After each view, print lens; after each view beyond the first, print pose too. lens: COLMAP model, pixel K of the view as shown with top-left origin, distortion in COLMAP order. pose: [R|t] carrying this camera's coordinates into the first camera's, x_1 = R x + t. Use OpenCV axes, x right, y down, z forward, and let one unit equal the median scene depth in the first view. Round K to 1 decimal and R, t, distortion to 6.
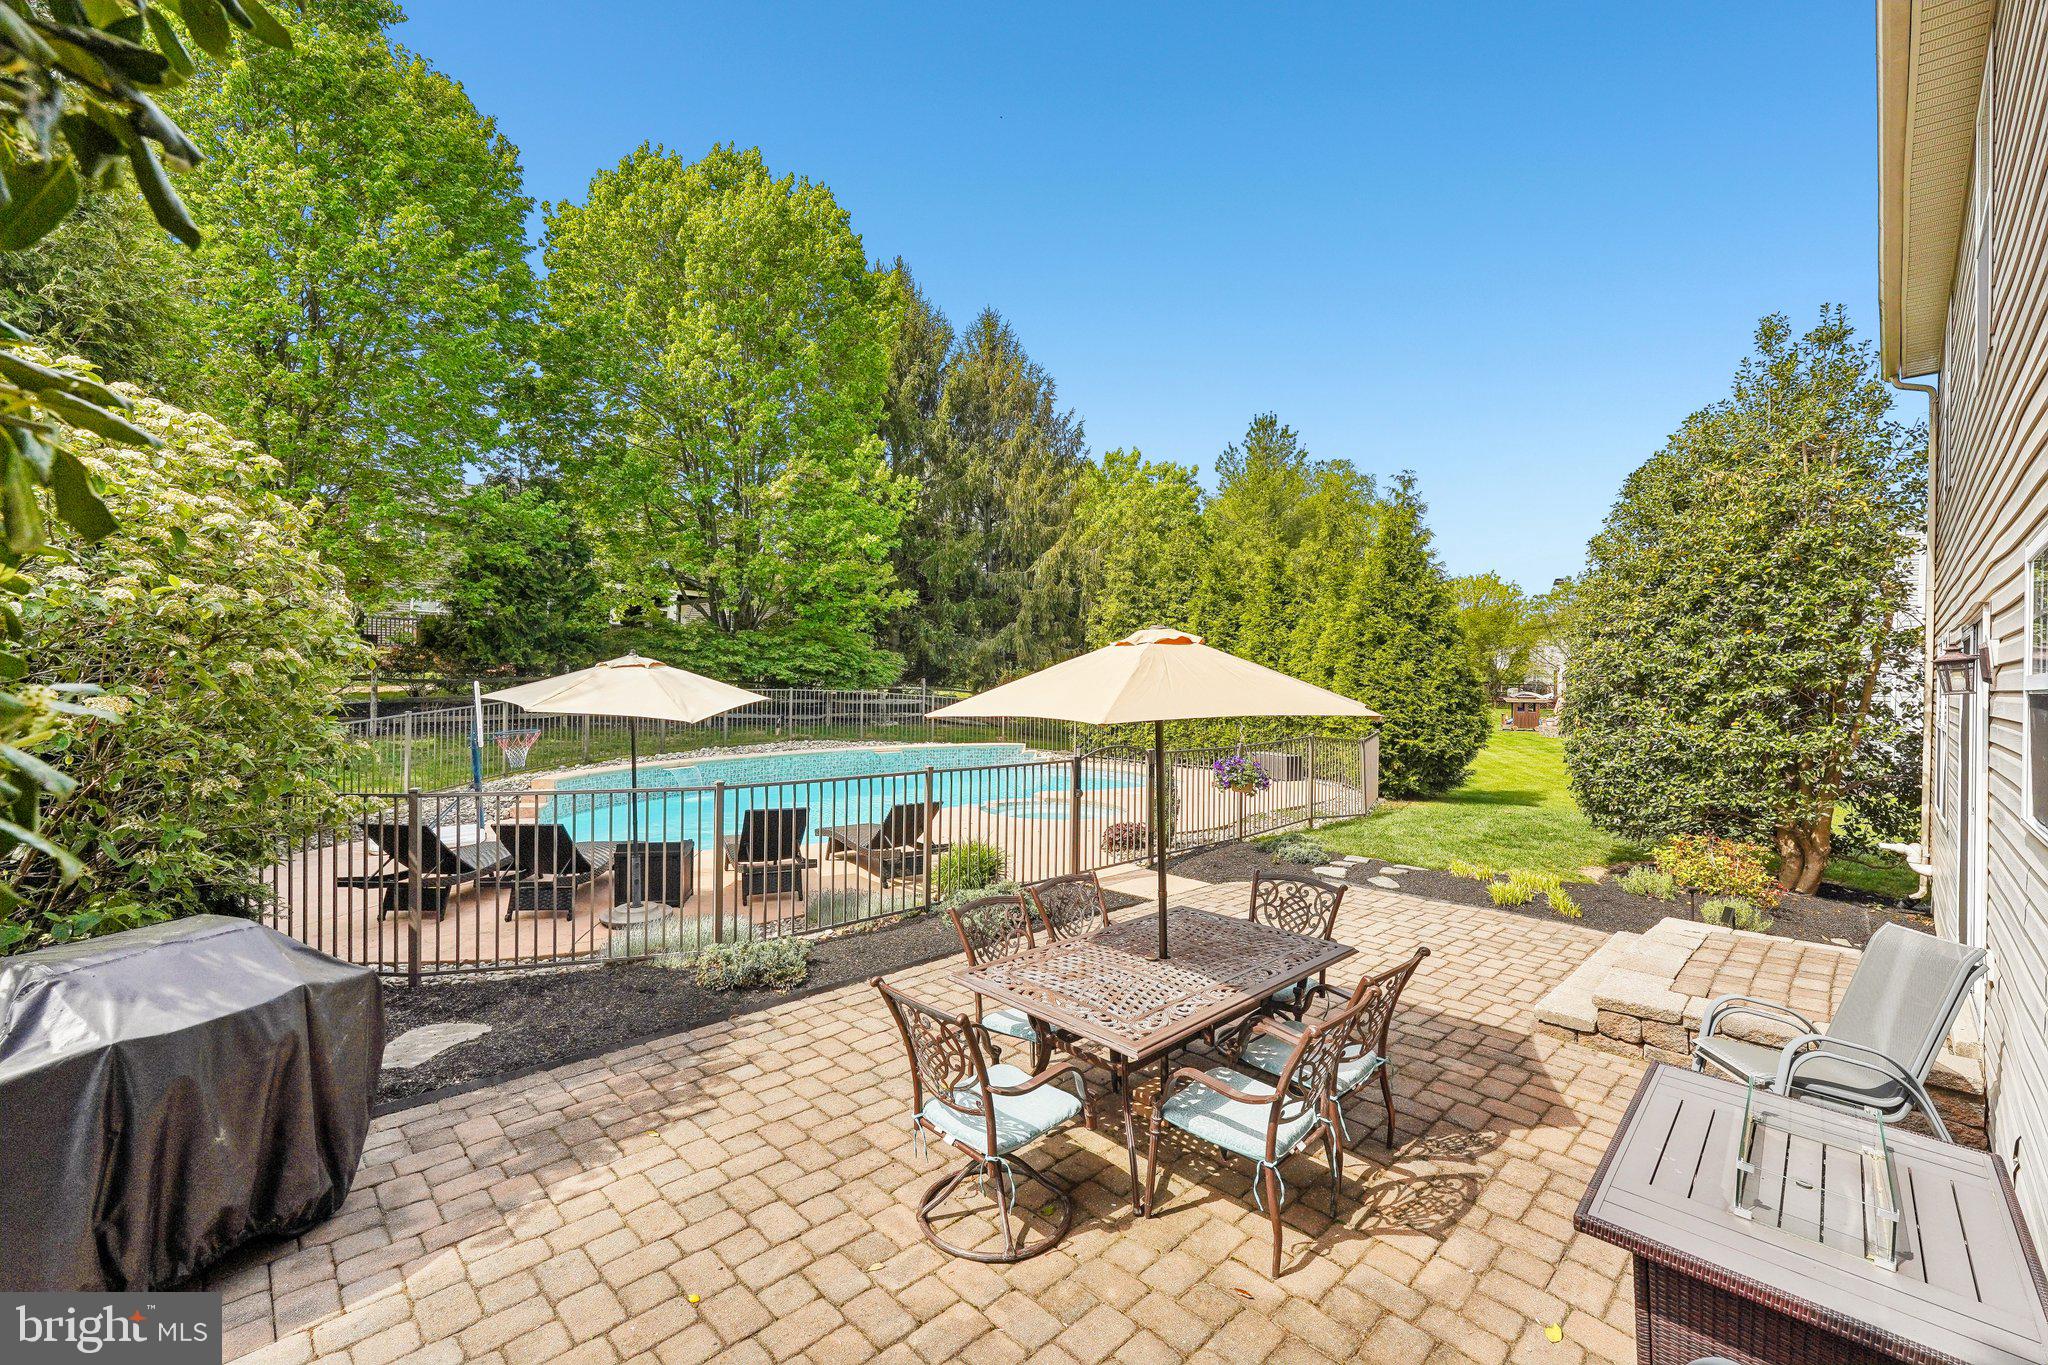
lens RADIAL K [[841.5, 0, 1025.3], [0, 841.5, 685.6], [0, 0, 1]] dist [-0.002703, -0.000070]
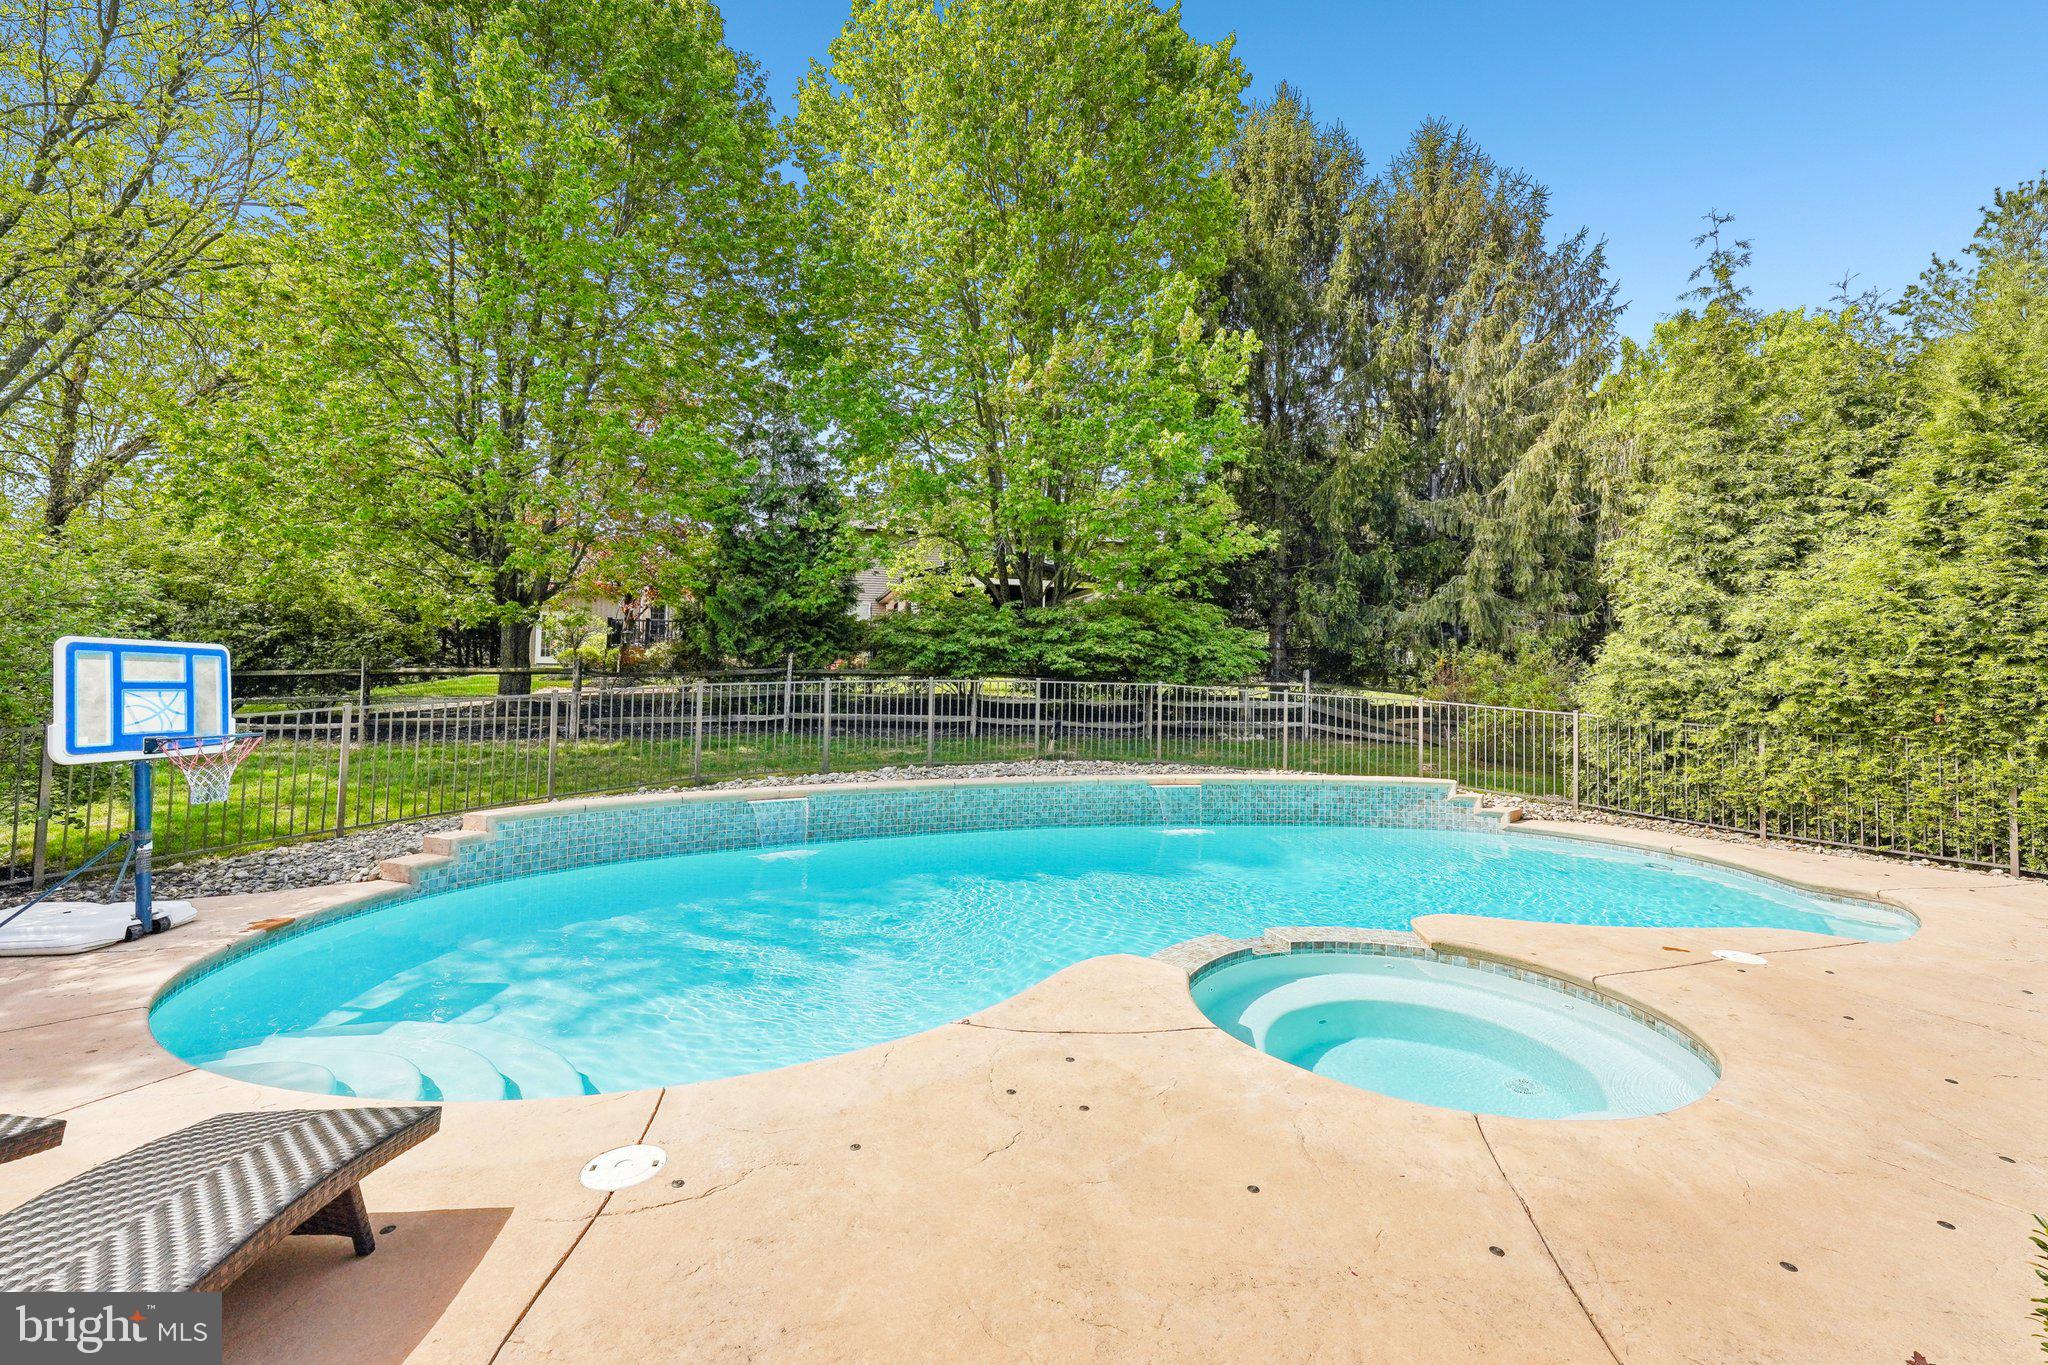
lens RADIAL K [[825.0, 0, 1033.3], [0, 825.0, 686.0], [0, 0, 1]] dist [0.008761, -0.000383]
pose [[0.846953, -0.014312, -0.531476, 0.040030], [0.004809, 0.999803, -0.019260, 0.015012], [0.531647, 0.013756, 0.846855, 0.335767]]
